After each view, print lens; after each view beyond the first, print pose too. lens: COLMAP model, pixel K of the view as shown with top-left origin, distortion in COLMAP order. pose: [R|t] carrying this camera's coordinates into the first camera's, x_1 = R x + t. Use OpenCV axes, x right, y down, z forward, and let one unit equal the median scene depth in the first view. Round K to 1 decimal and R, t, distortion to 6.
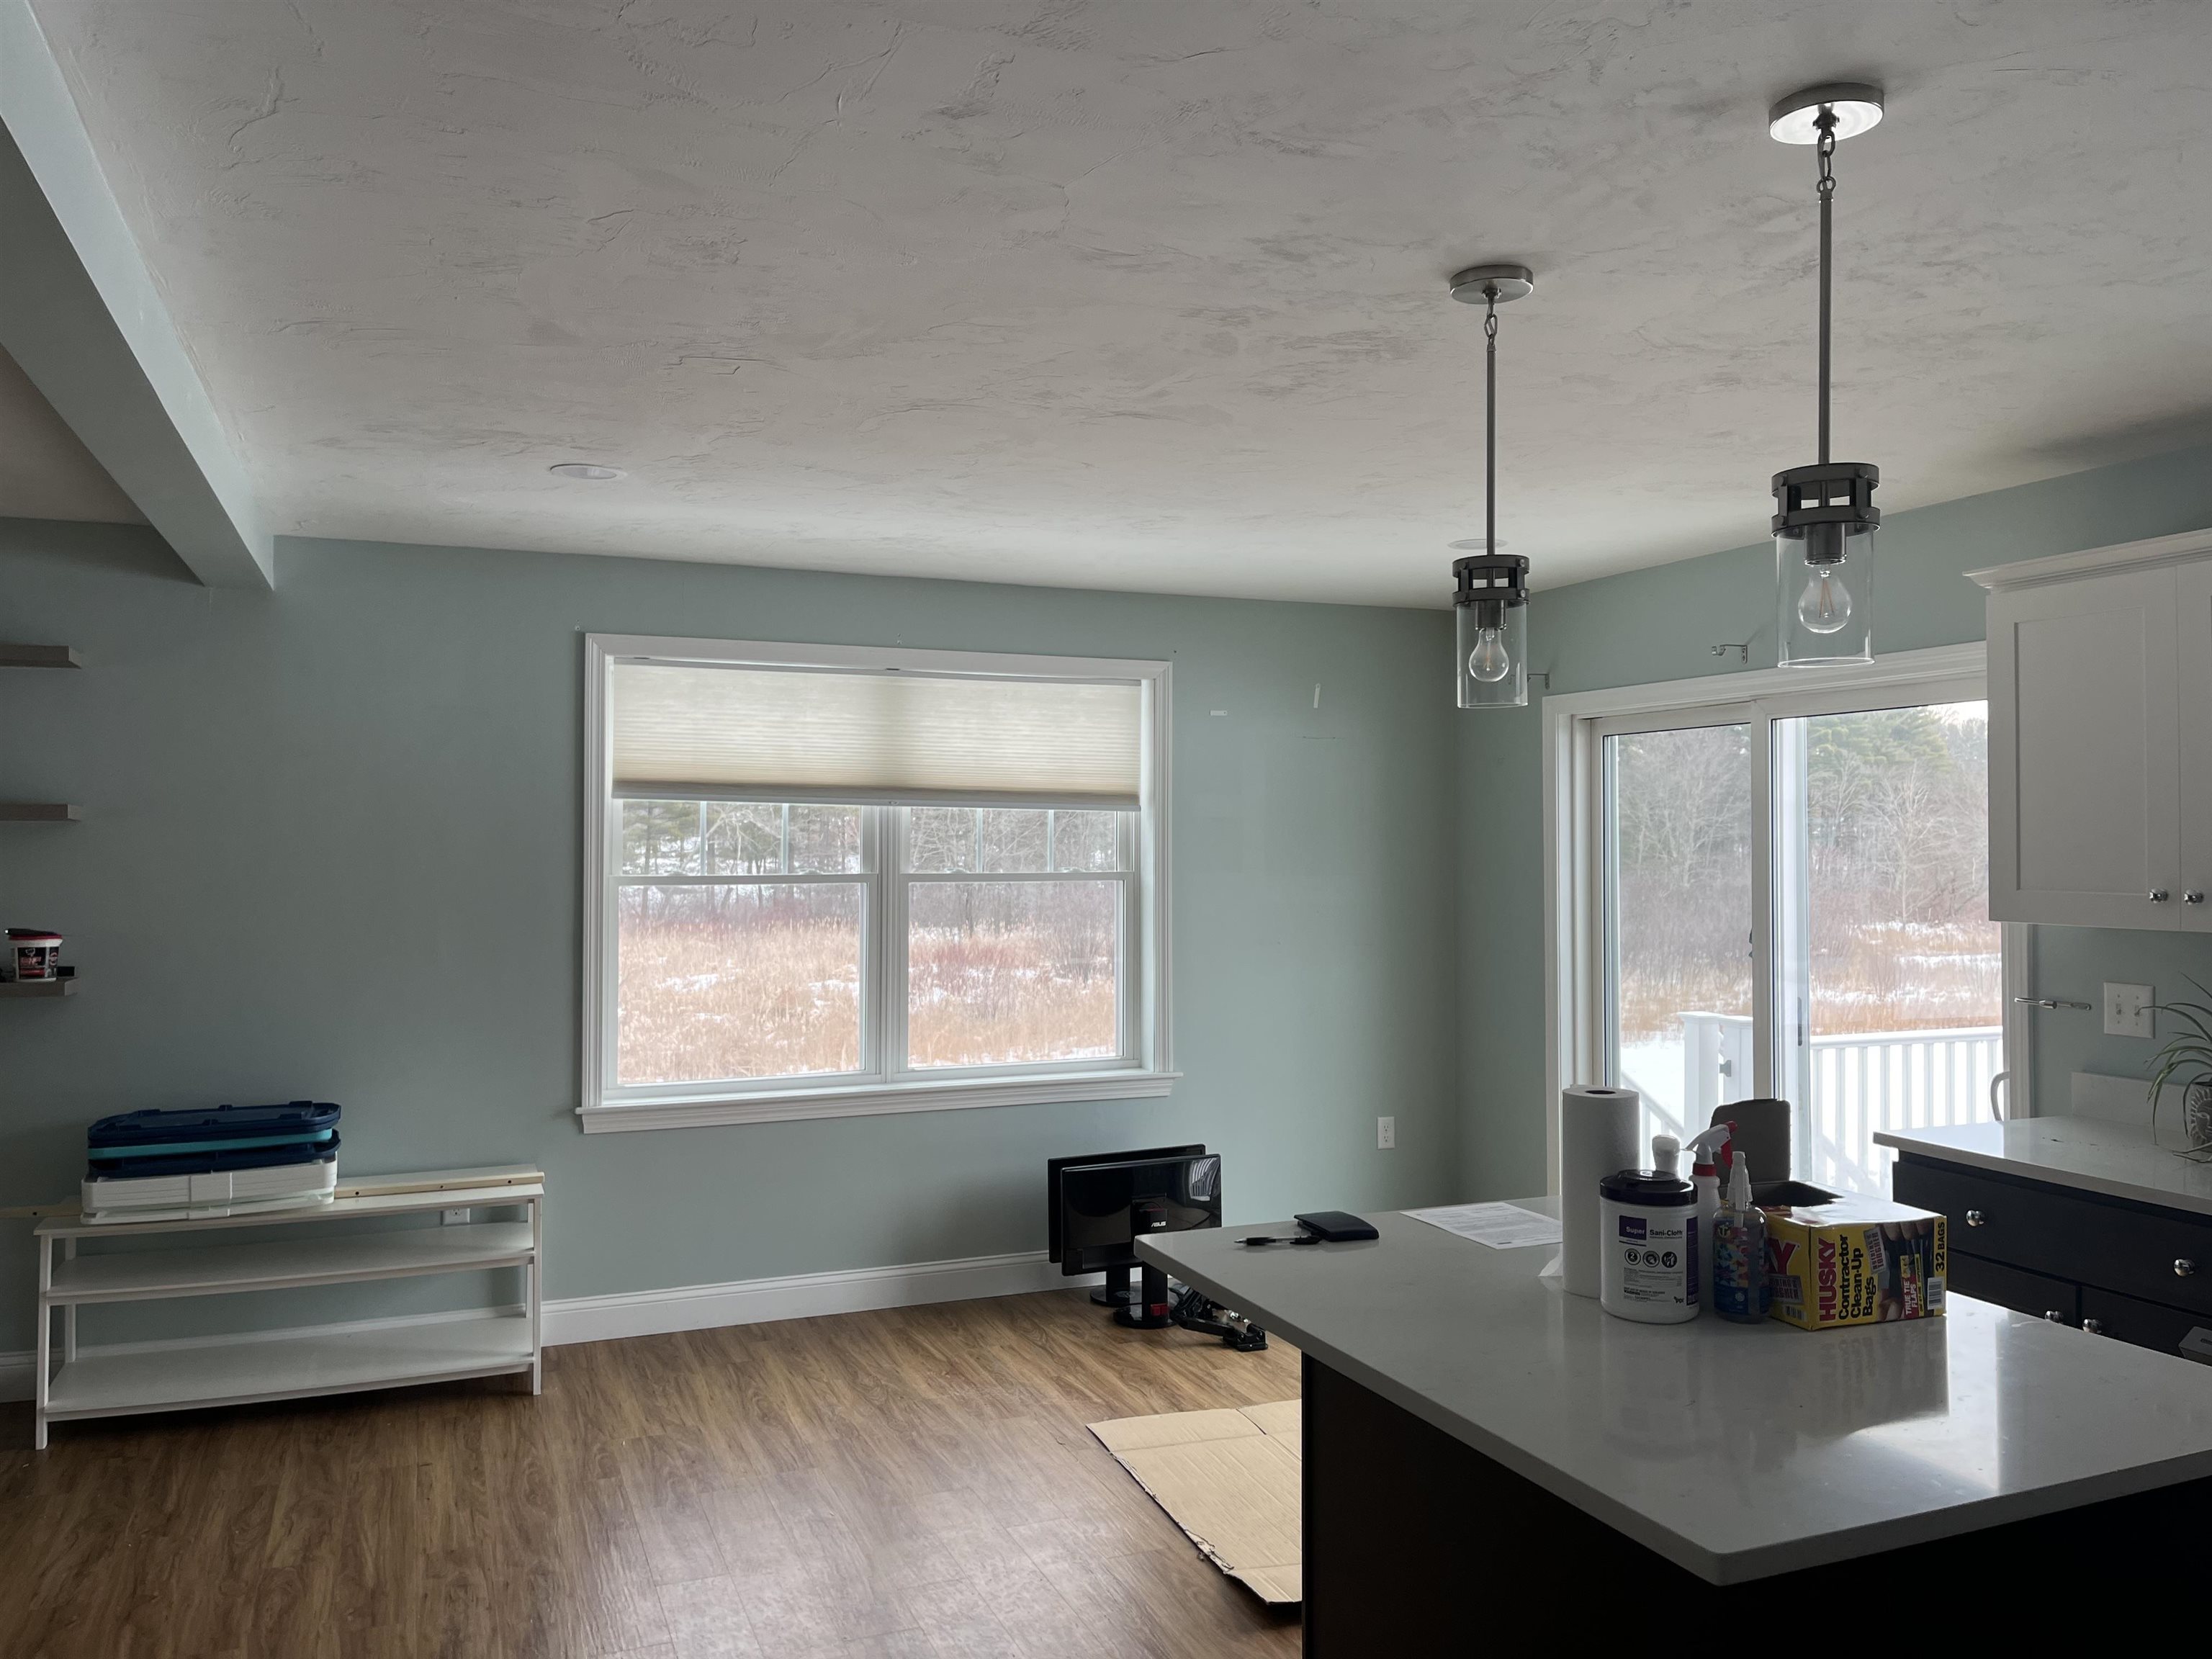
lens RADIAL K [[1663.6, 0, 1119.3], [0, 1663.6, 818.4], [0, 0, 1]] dist [0.075543, -0.106963]
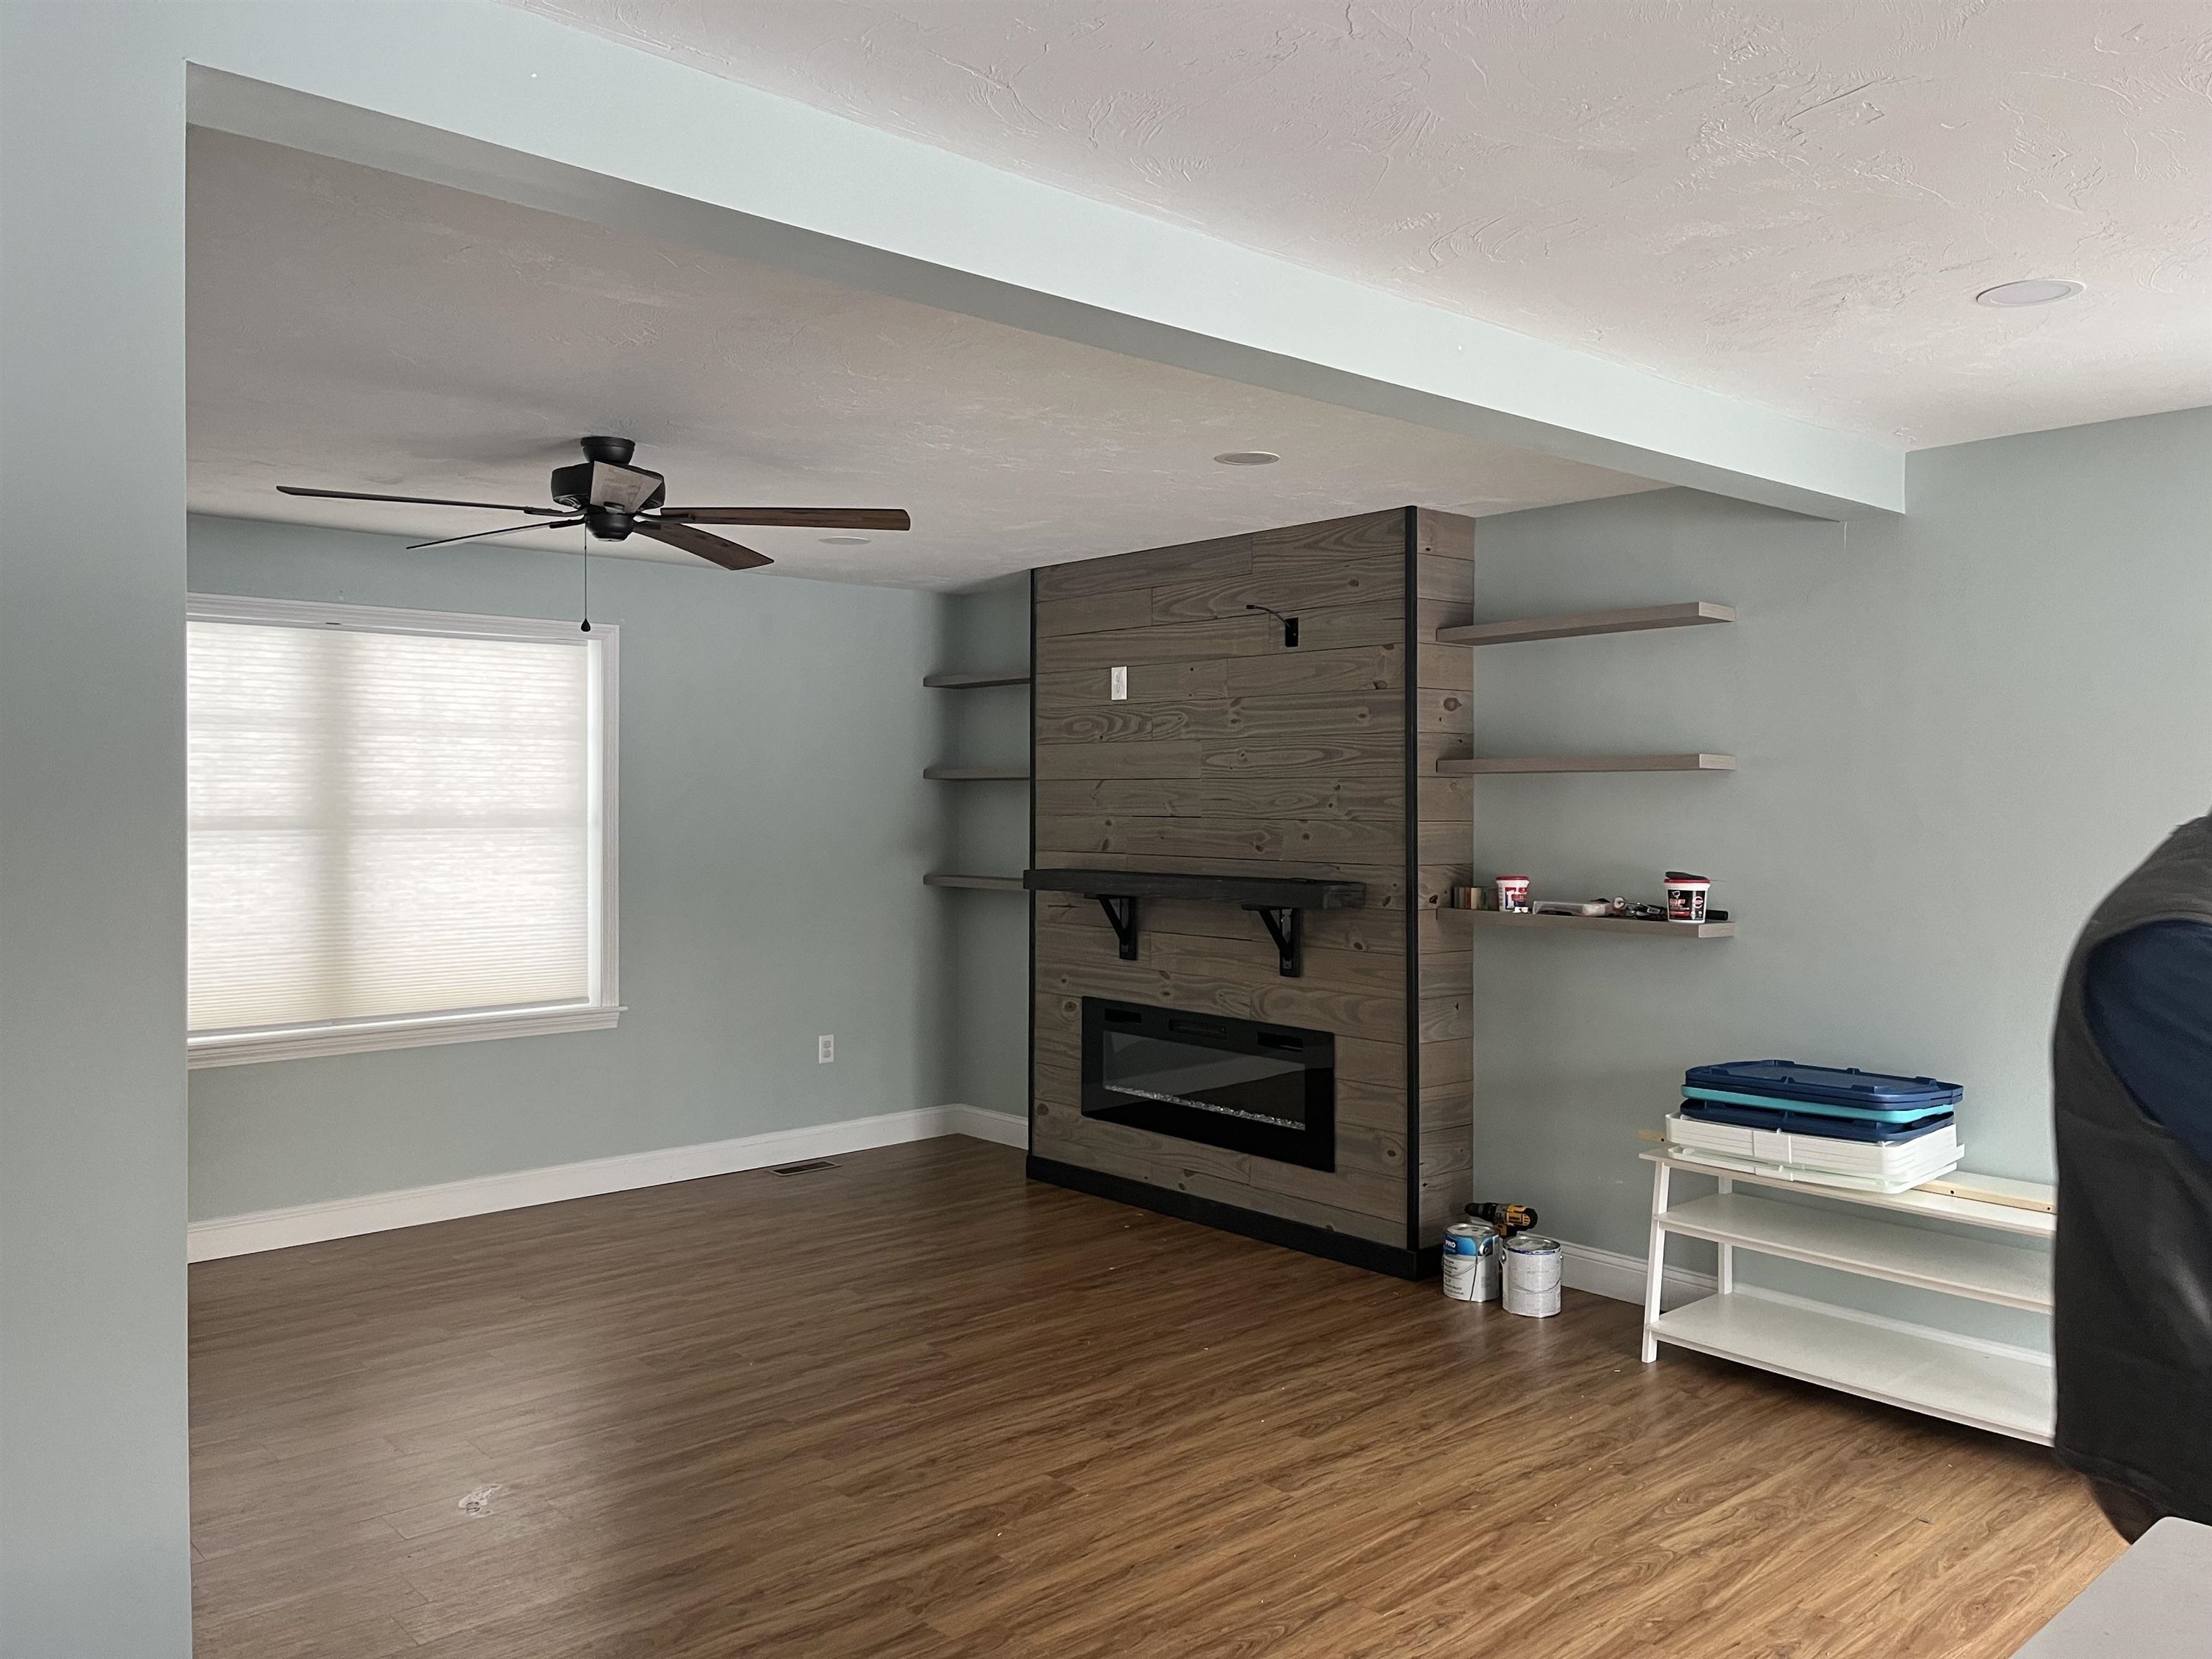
lens RADIAL K [[1663.6, 0, 1119.3], [0, 1663.6, 818.4], [0, 0, 1]] dist [0.075543, -0.106963]
pose [[0.321200, 0.003541, -0.947005, 0.252605], [0.015394, 0.999841, 0.008960, 0.017583], [0.946886, -0.017456, 0.321094, 0.347295]]
